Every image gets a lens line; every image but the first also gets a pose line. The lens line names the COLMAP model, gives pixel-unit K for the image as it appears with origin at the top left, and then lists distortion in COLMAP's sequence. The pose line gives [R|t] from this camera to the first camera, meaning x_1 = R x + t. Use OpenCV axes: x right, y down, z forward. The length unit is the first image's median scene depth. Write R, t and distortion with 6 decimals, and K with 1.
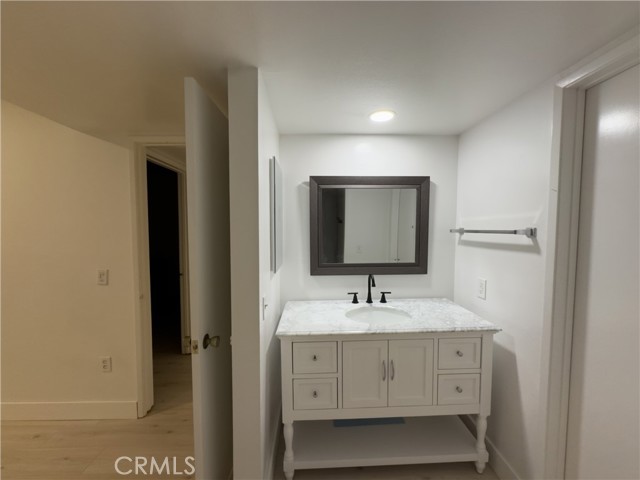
lens RADIAL K [[257.2, 0, 322.6], [0, 257.2, 242.0], [0, 0, 1]] dist [0.000467, -0.000722]
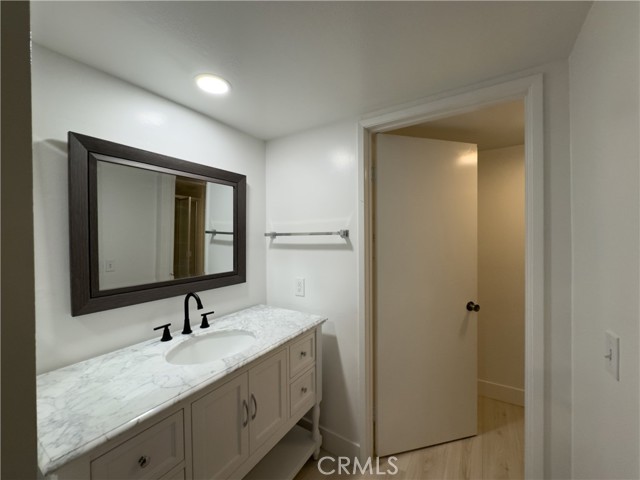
lens RADIAL K [[257.2, 0, 320.5], [0, 257.2, 240.6], [0, 0, 1]] dist [0.000467, -0.000722]
pose [[0.570189, -0.014773, 0.821381, -0.237784], [0.053496, 0.998384, -0.019179, 0.012495], [-0.819770, 0.054876, 0.570057, 0.327350]]
